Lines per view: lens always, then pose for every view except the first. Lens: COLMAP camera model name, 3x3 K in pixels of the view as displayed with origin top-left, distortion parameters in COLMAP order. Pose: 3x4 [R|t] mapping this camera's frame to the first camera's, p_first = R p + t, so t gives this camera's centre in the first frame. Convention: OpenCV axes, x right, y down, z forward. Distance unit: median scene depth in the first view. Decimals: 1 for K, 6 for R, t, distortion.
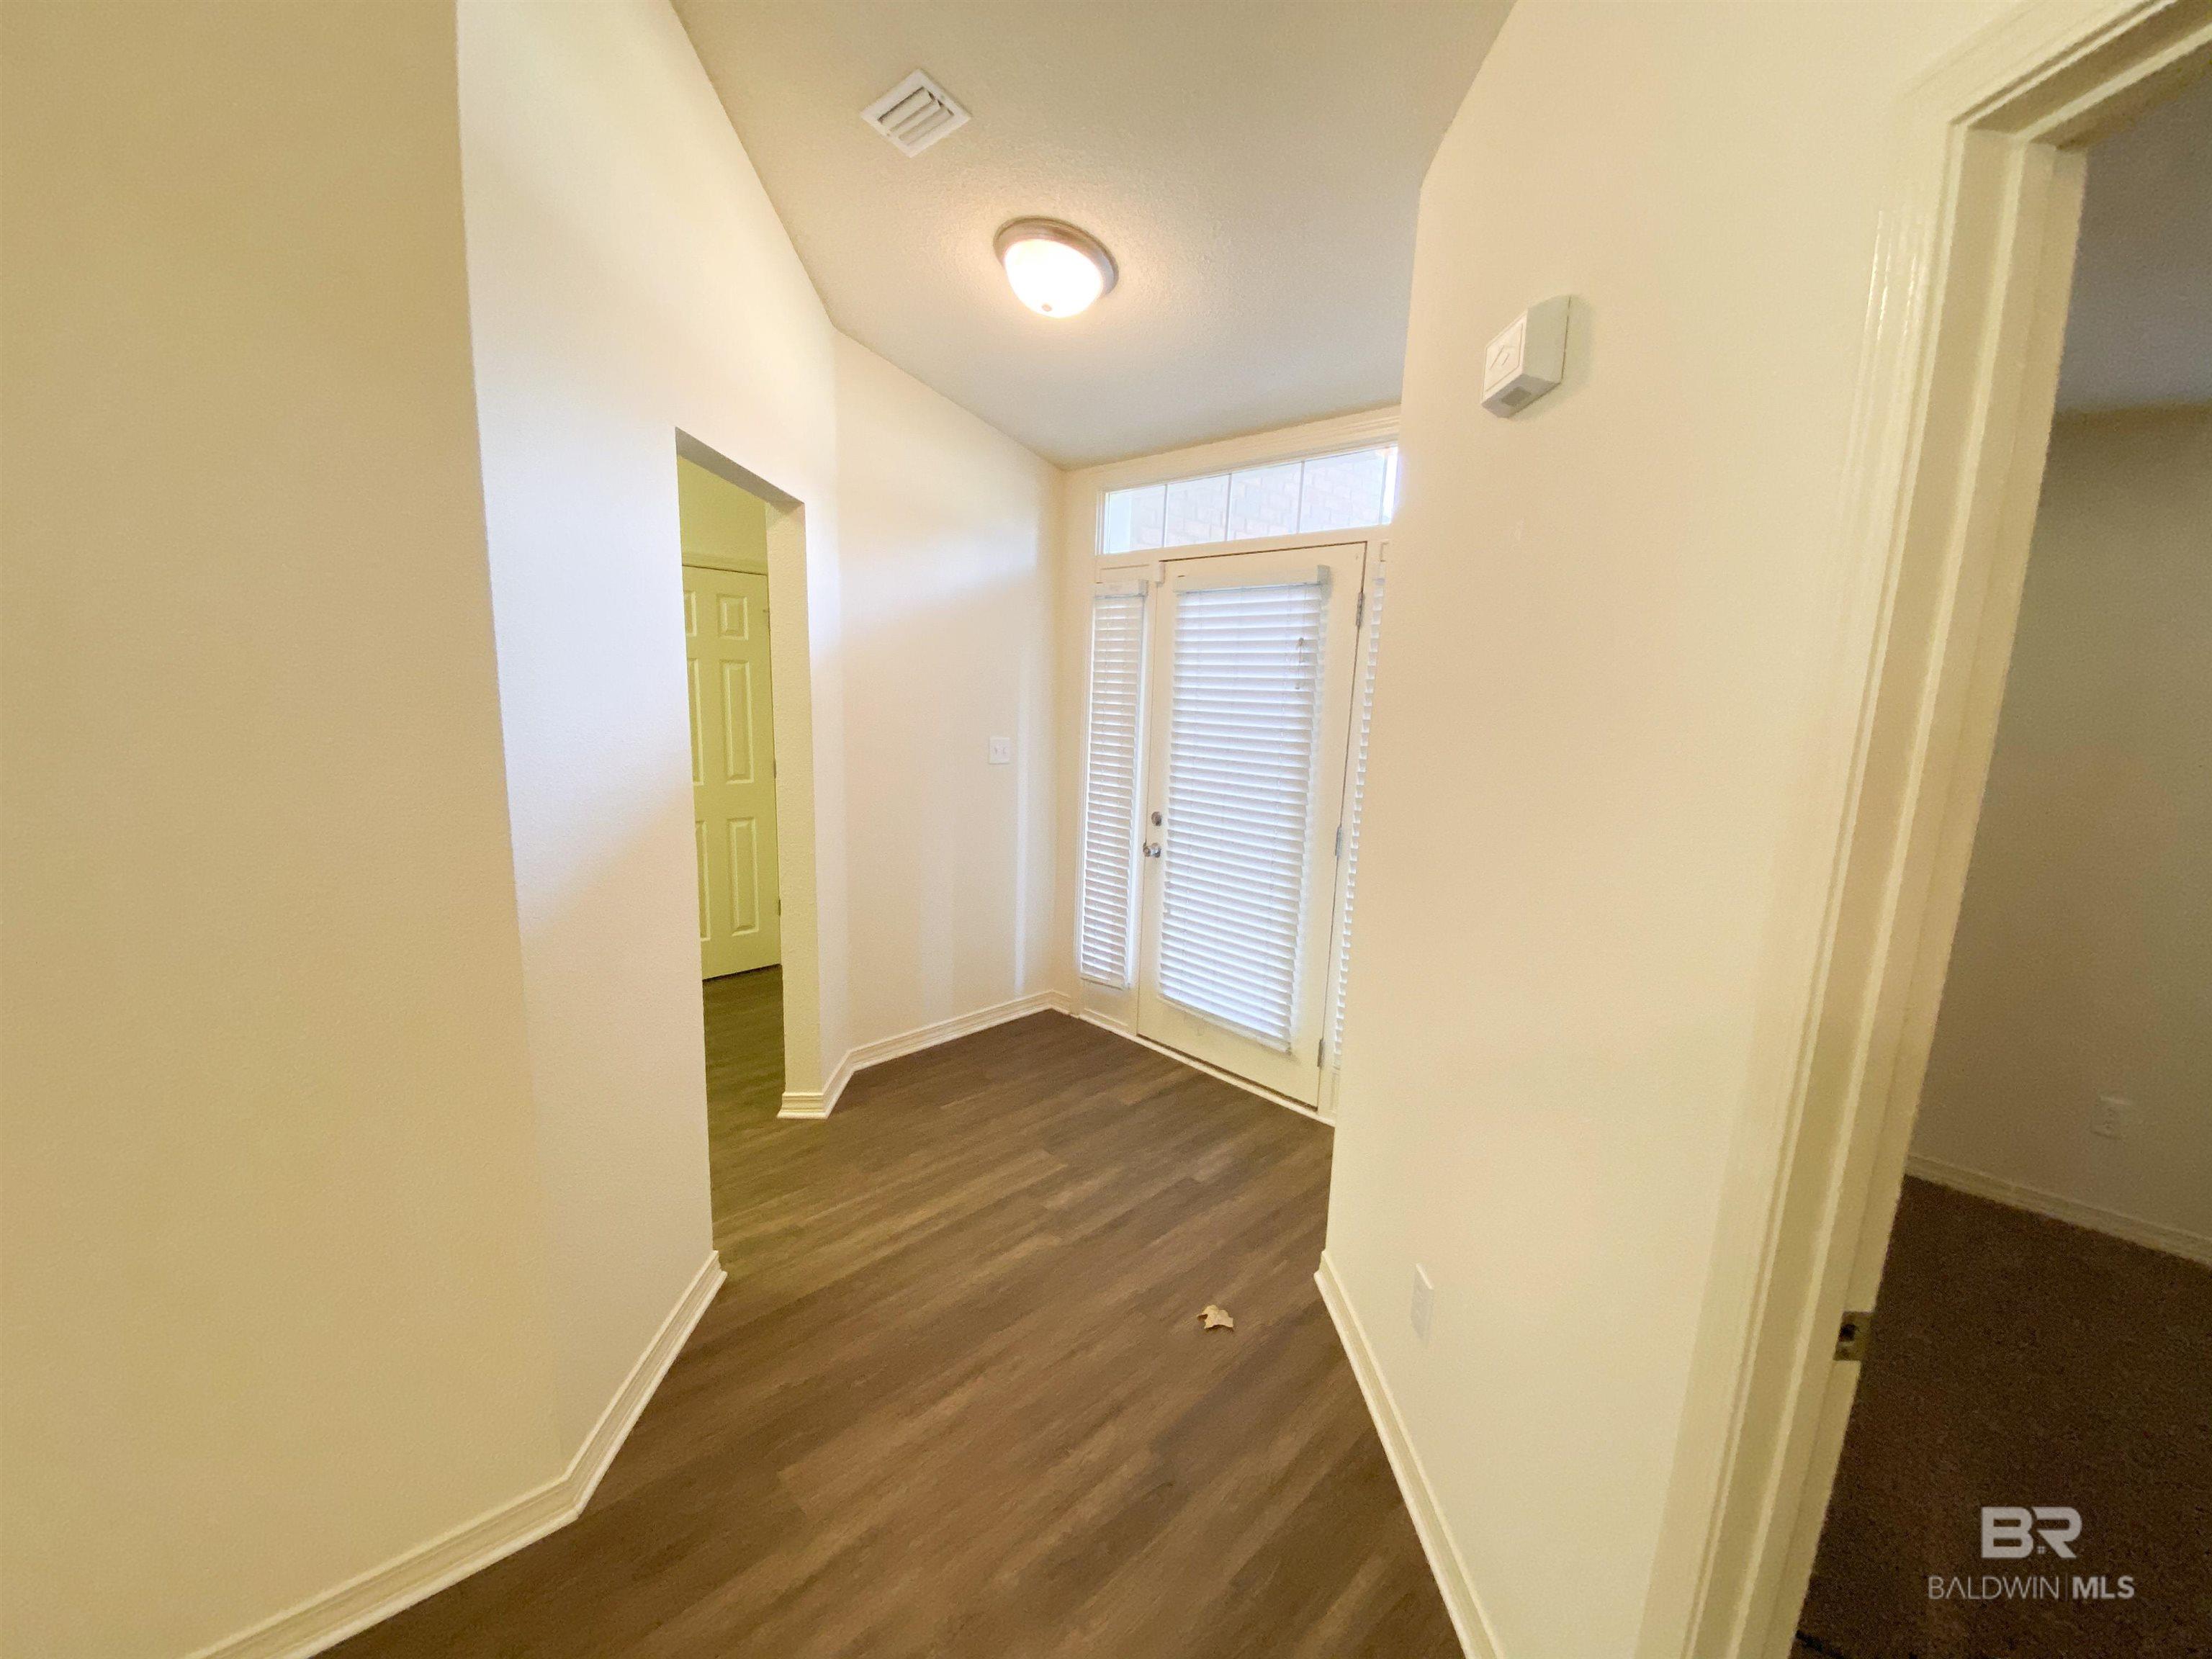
lens RADIAL K [[867.1, 0, 1105.3], [0, 867.1, 819.8], [0, 0, 1]] dist [0.088426, -0.033373]
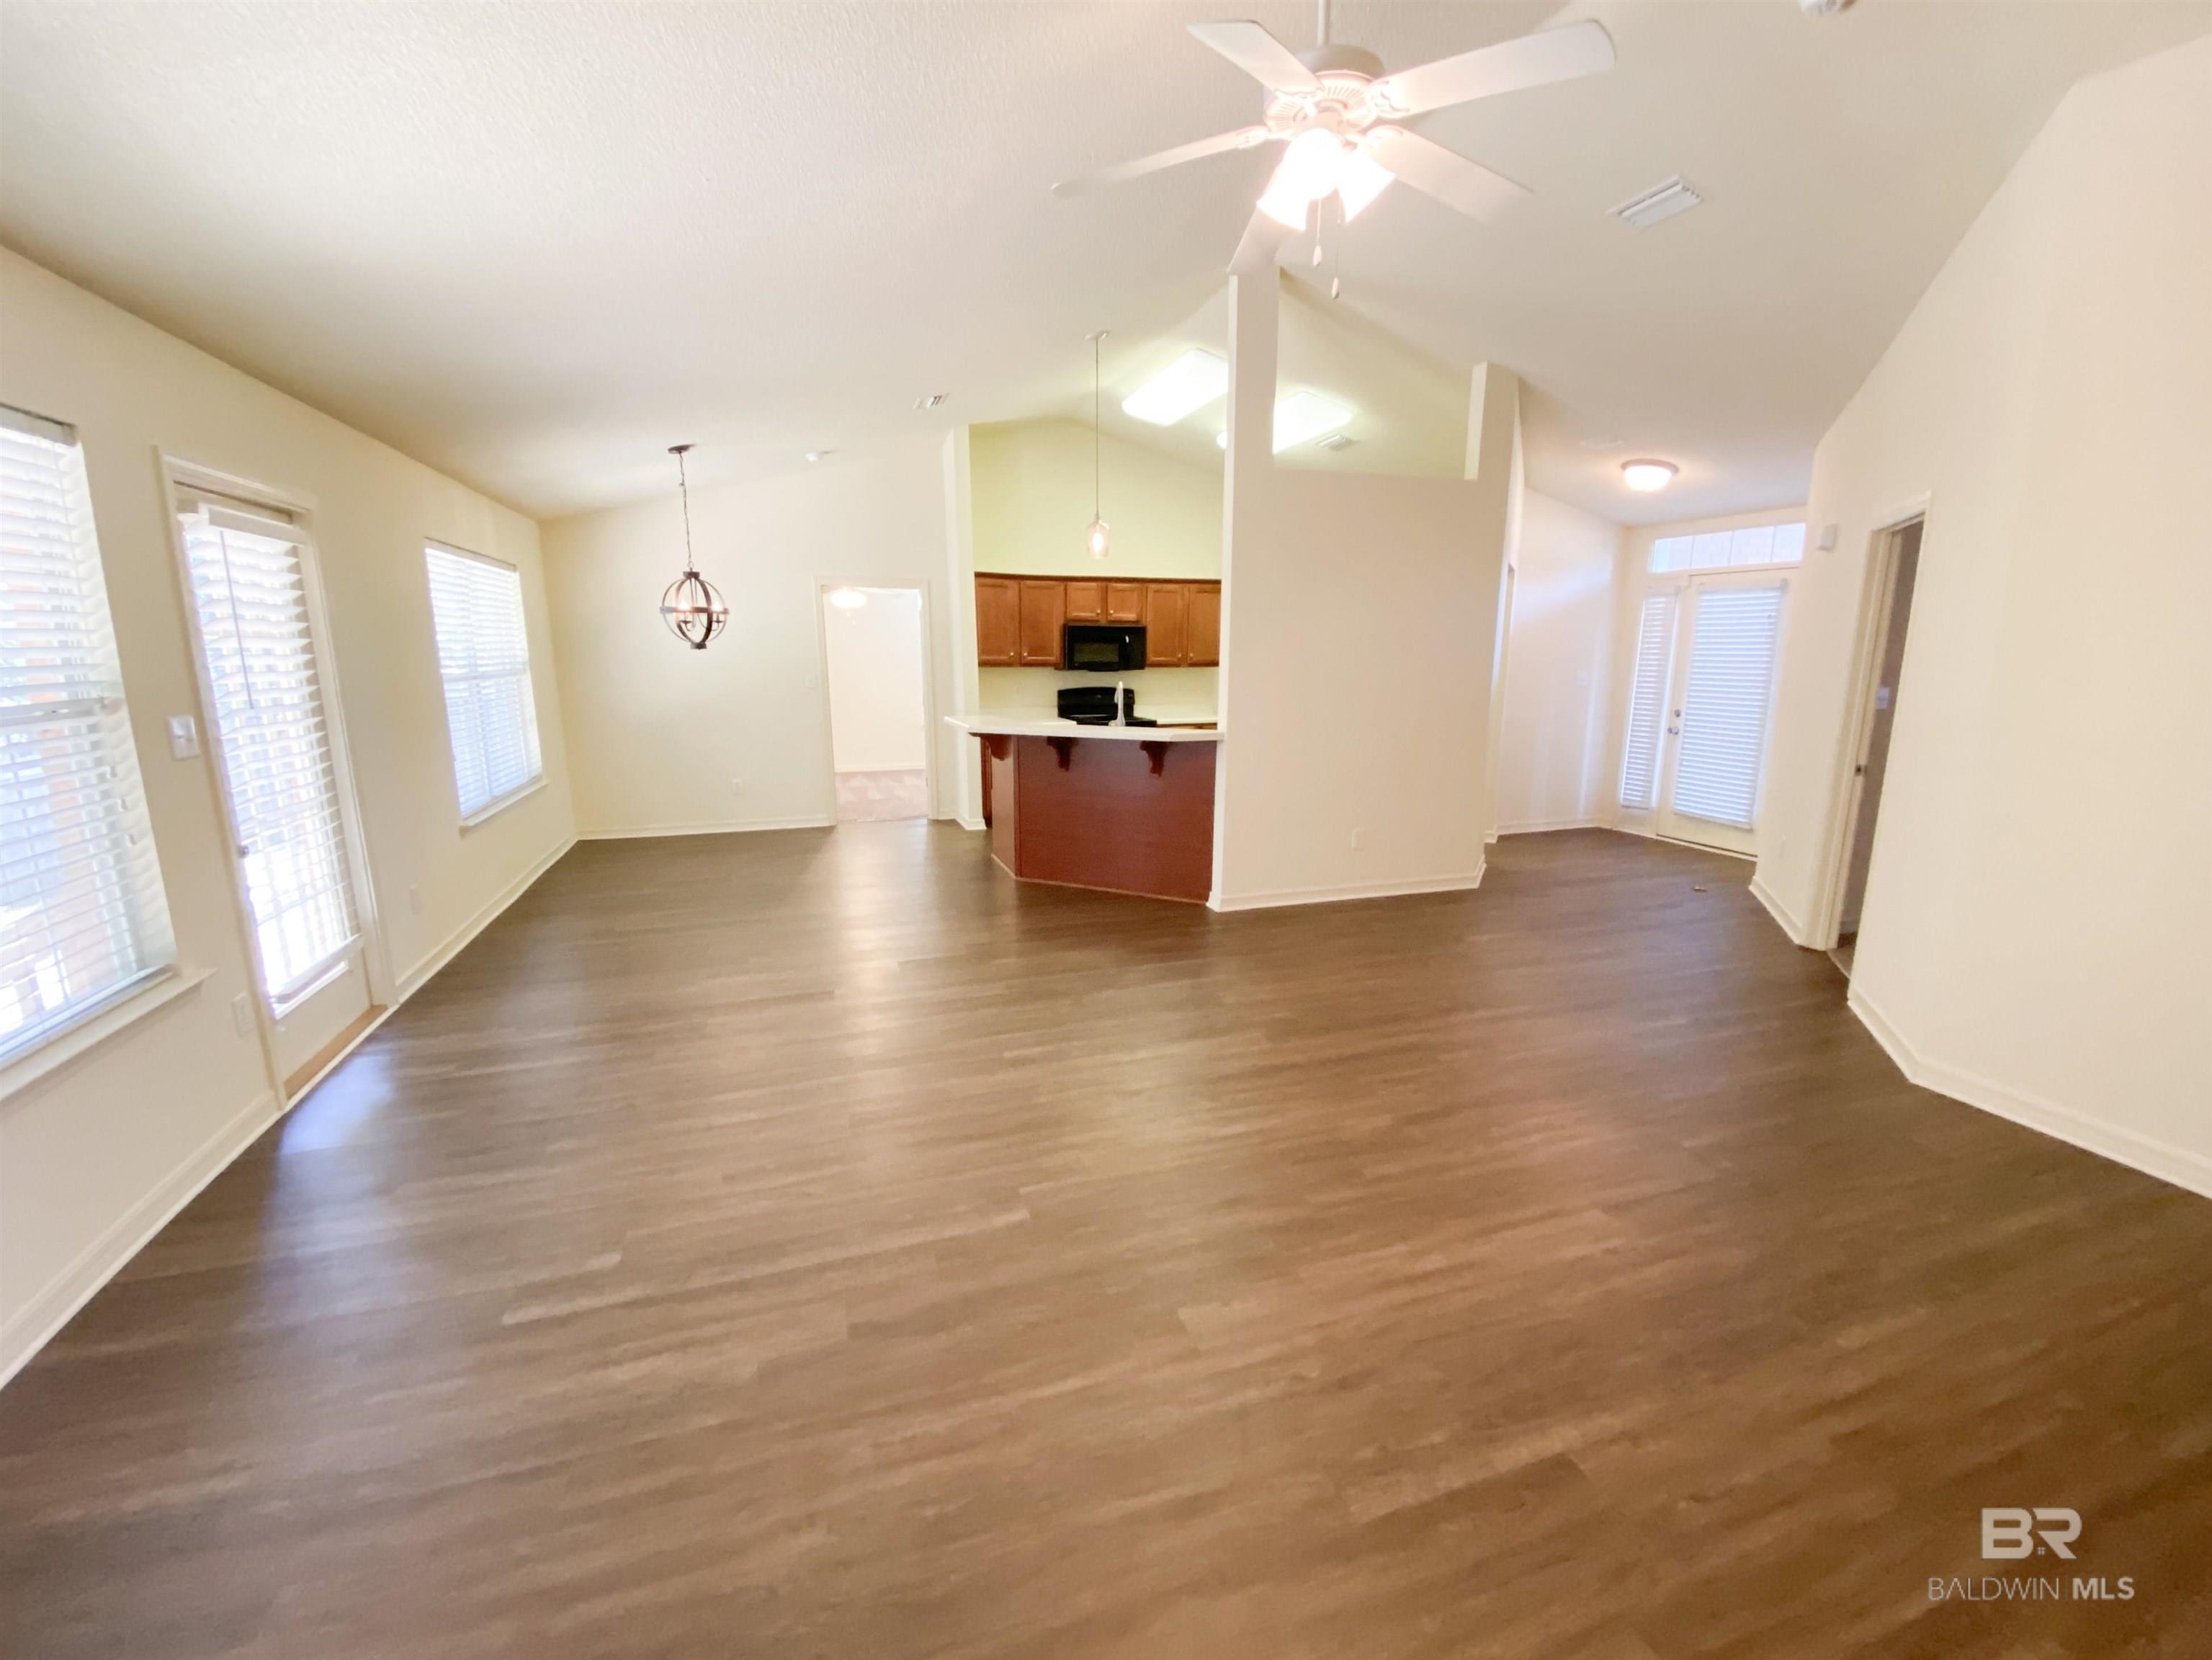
lens RADIAL K [[936.1, 0, 1096.7], [0, 936.1, 836.4], [0, 0, 1]] dist [0.000041, -0.000187]
pose [[0.892565, 0.051999, -0.447910, -0.150842], [-0.037188, 0.998433, 0.041805, 0.243125], [0.449382, -0.020657, 0.893101, -1.468487]]
